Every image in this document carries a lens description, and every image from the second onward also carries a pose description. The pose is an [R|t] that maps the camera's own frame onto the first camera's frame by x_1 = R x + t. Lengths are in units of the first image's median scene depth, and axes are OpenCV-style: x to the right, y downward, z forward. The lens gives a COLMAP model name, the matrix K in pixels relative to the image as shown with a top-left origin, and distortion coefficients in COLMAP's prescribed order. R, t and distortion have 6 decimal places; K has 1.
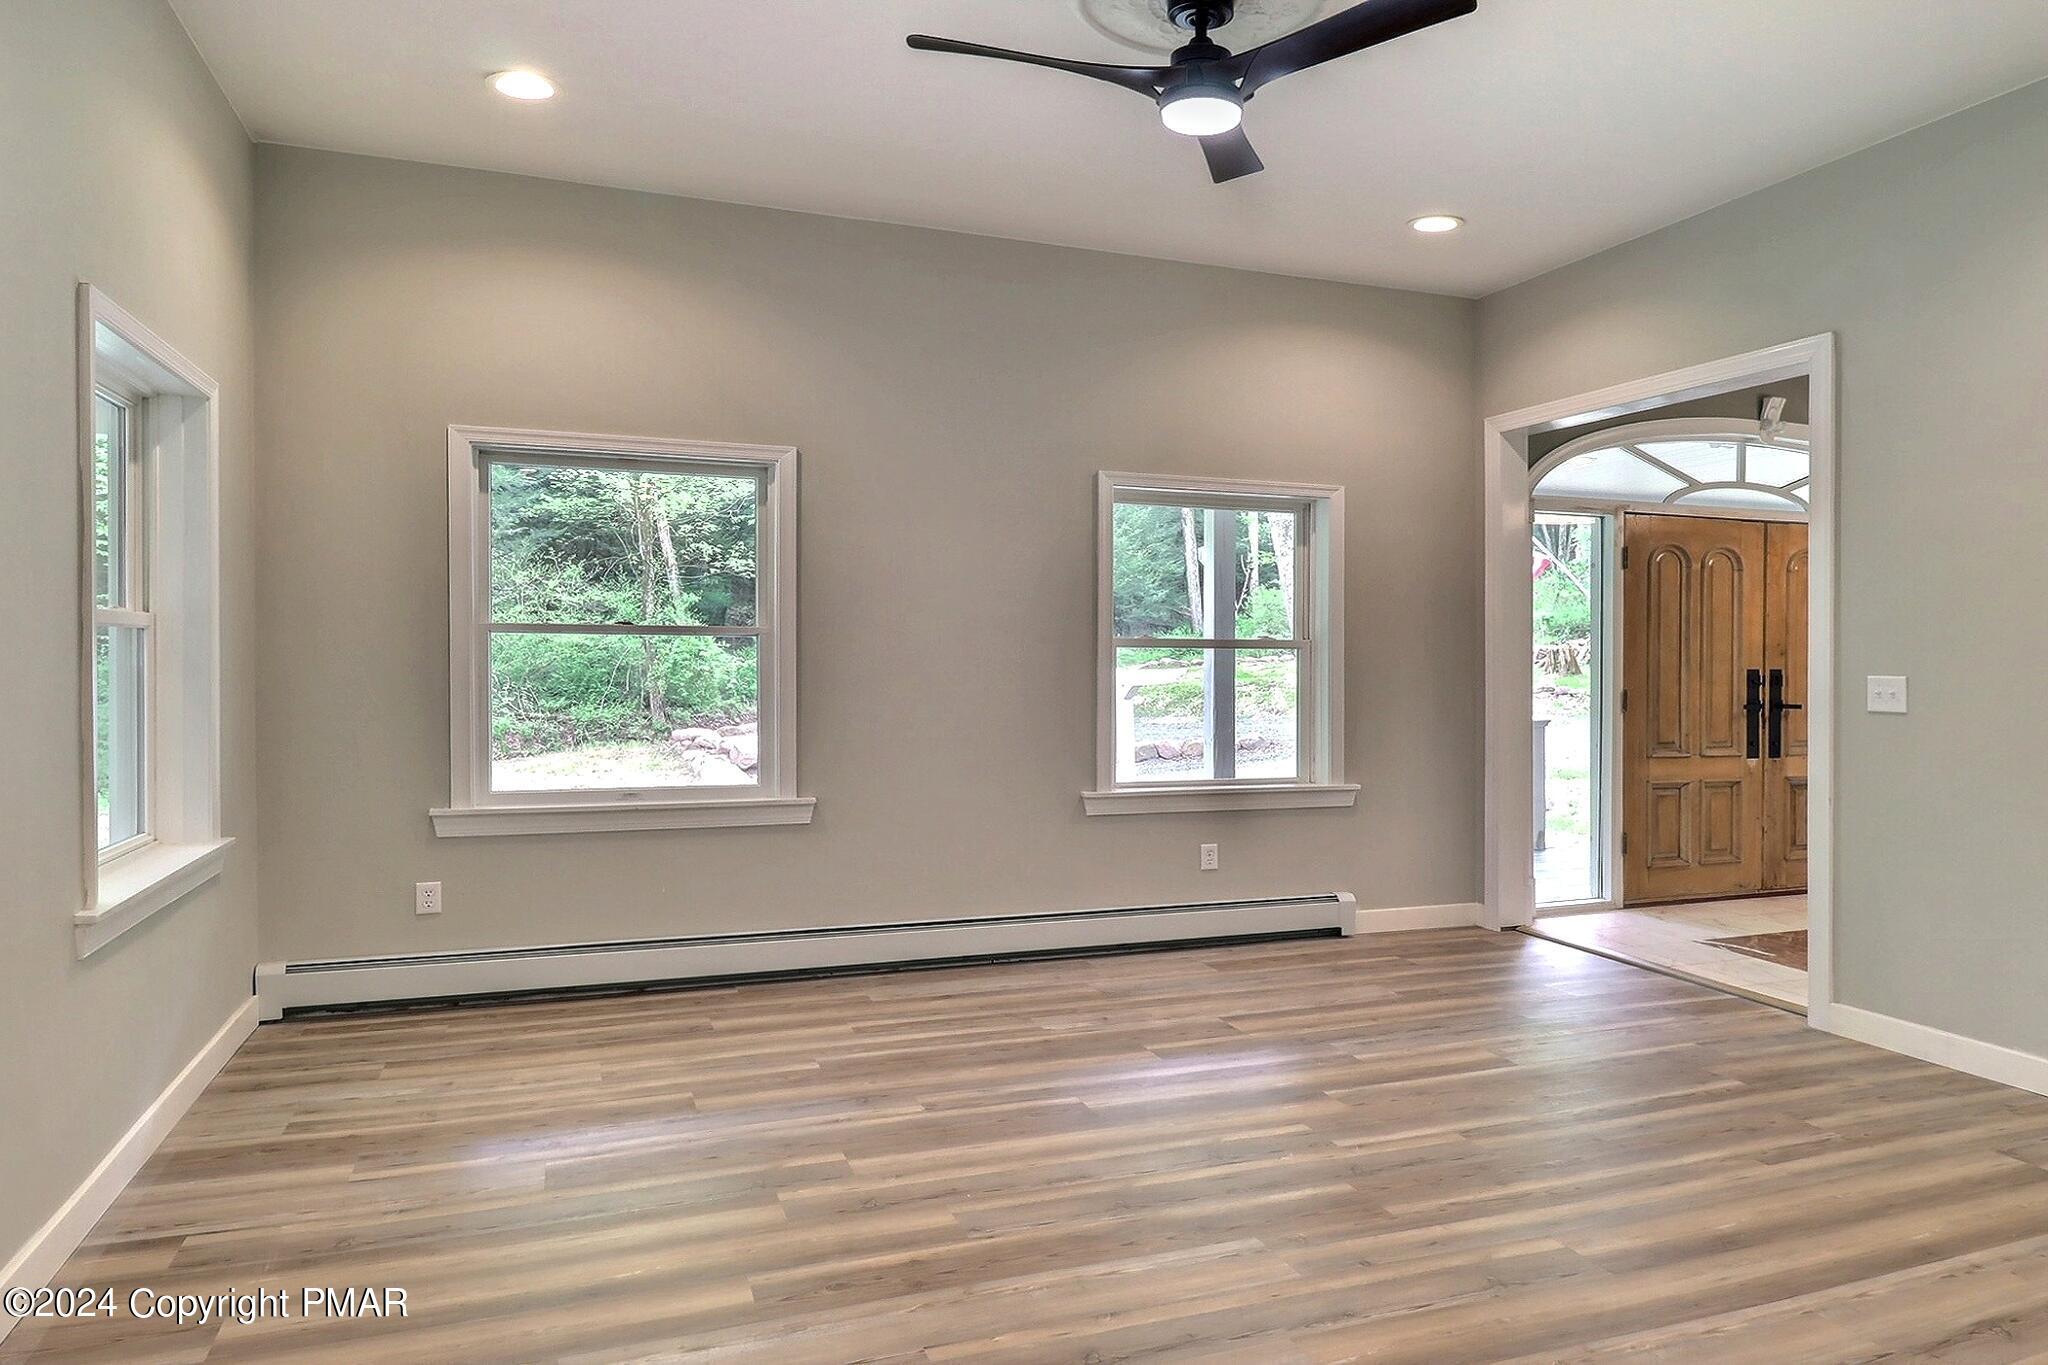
lens RADIAL K [[1300.8, 0, 1031.0], [0, 1300.8, 668.9], [0, 0, 1]] dist [0.014218, -0.016825]
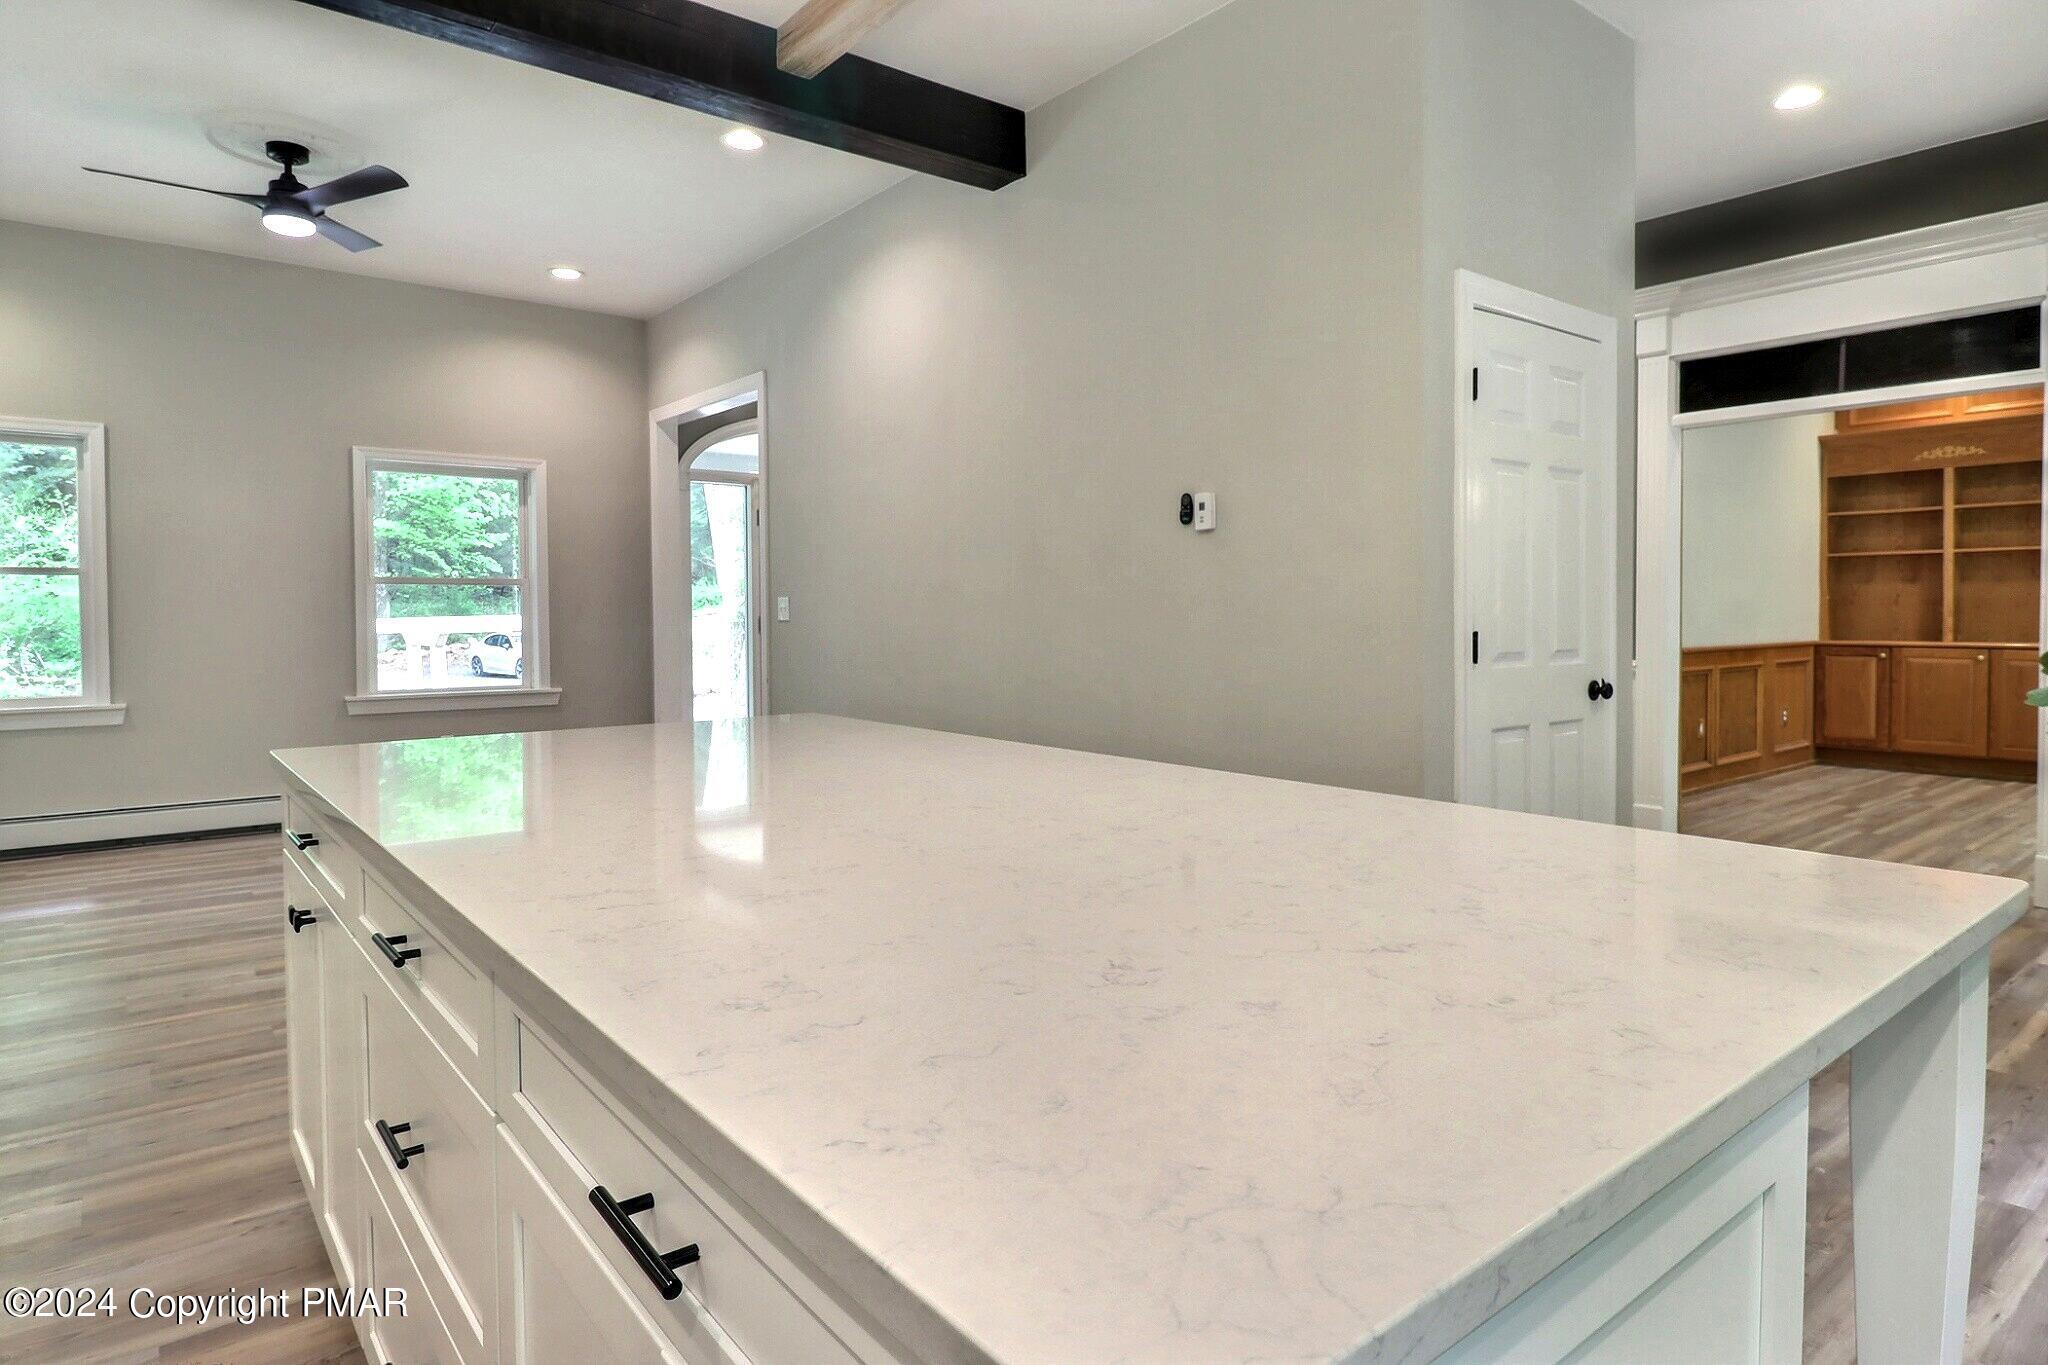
lens RADIAL K [[1544.8, 0, 1020.9], [0, 1544.8, 687.4], [0, 0, 1]] dist [-0.010377, -0.015690]
pose [[0.985515, -0.010187, 0.169284, 0.452221], [0.004478, 0.999409, 0.034071, 0.037671], [-0.169531, -0.032820, 0.984978, -0.631789]]
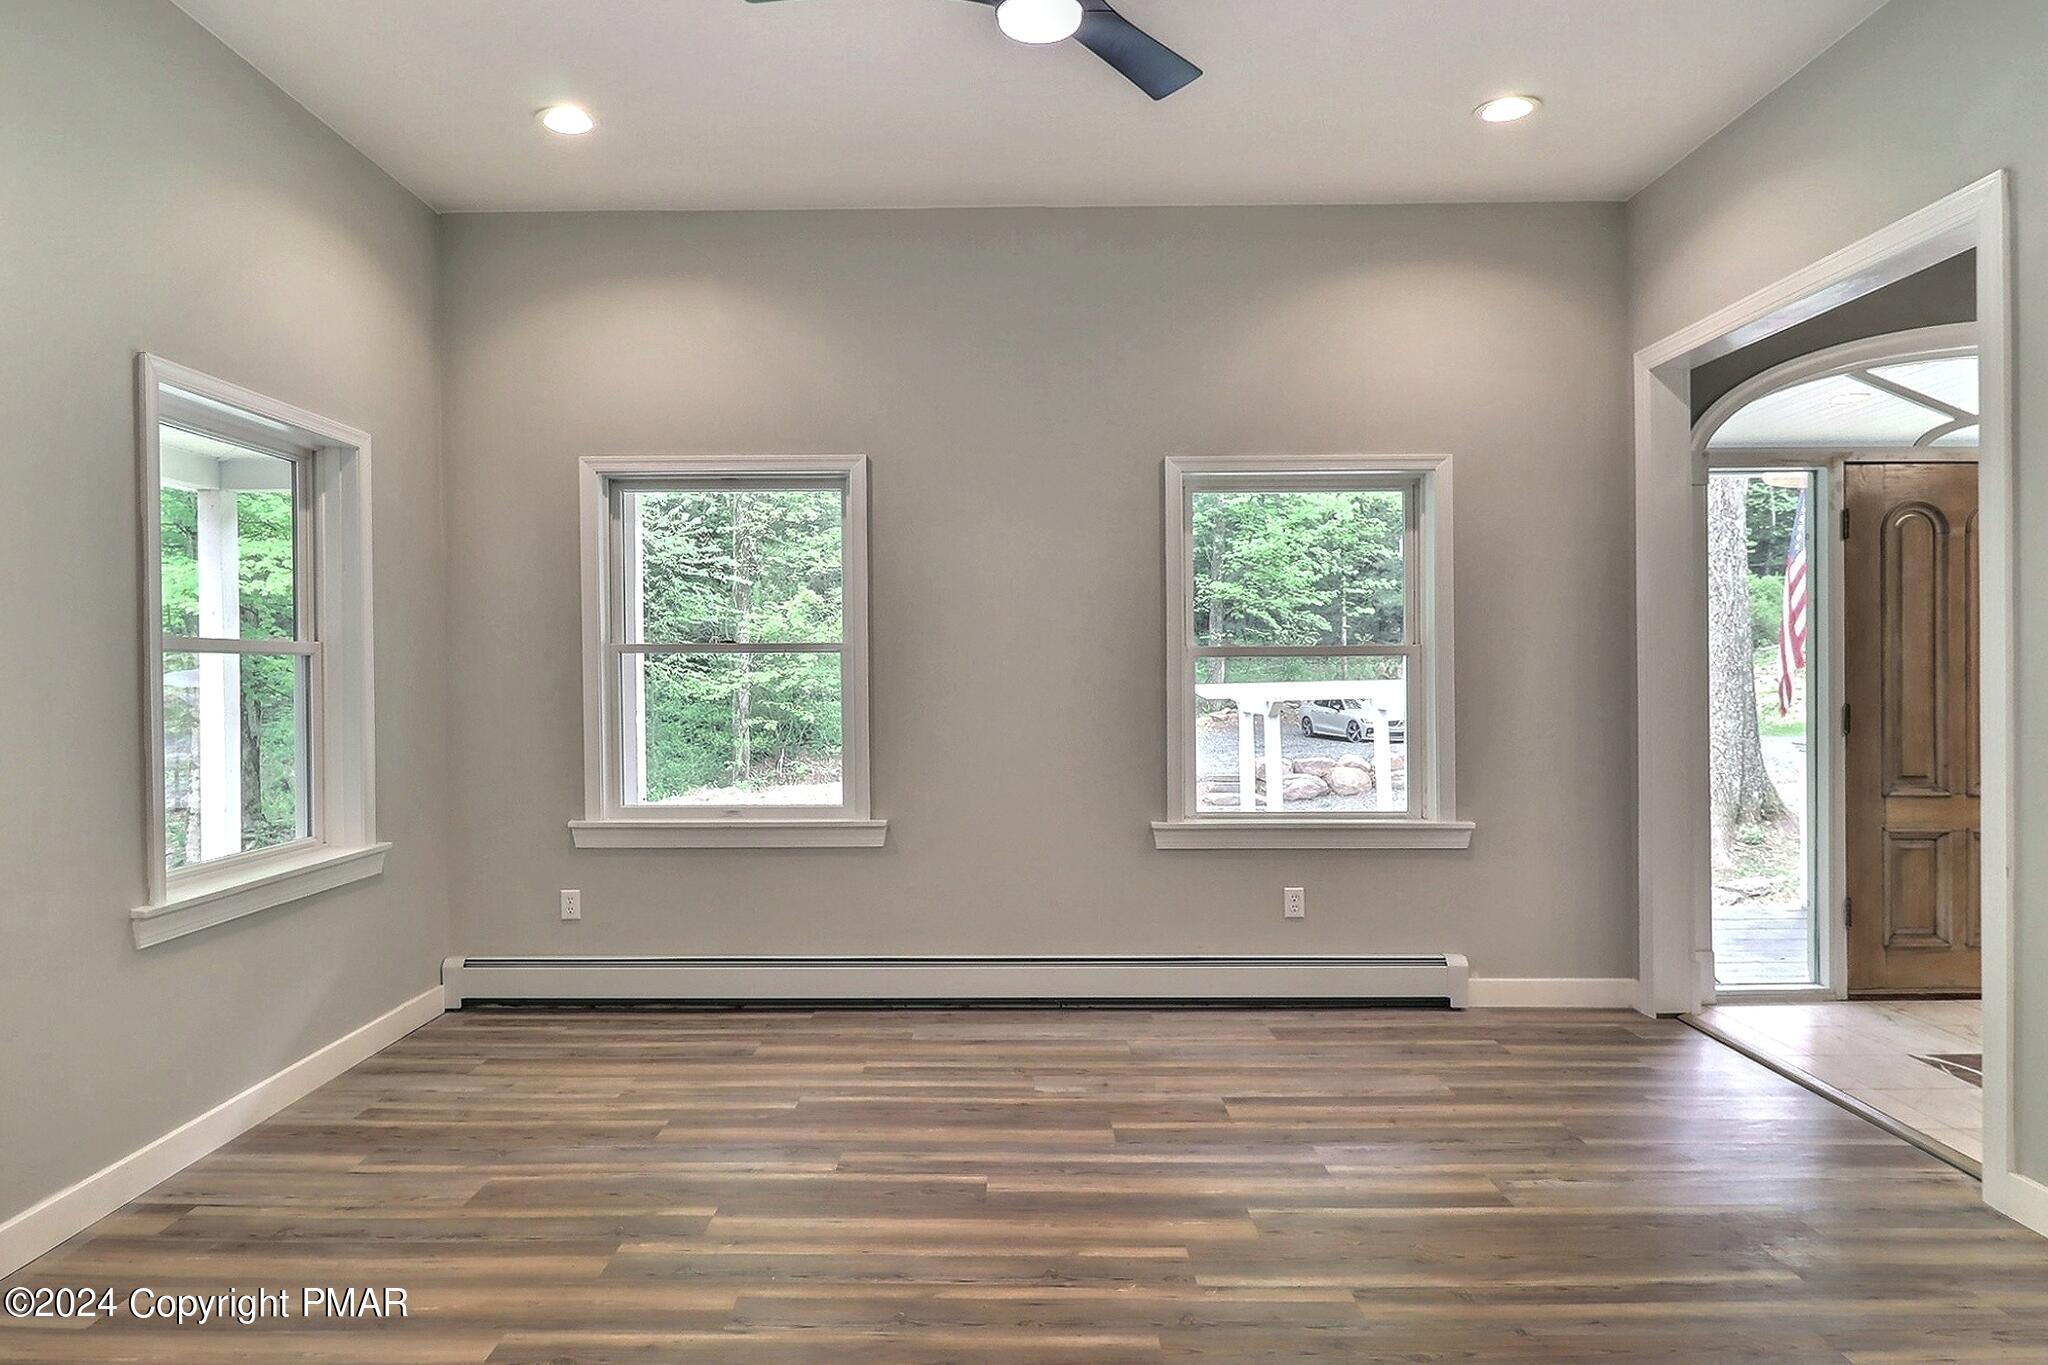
lens RADIAL K [[1300.8, 0, 1046.9], [0, 1300.8, 685.0], [0, 0, 1]] dist [0.014218, -0.016825]
pose [[0.937074, -0.009330, -0.349006, 0.289430], [0.010294, 0.999947, 0.000909, 0.000092], [0.348979, -0.004445, 0.937120, 0.152155]]
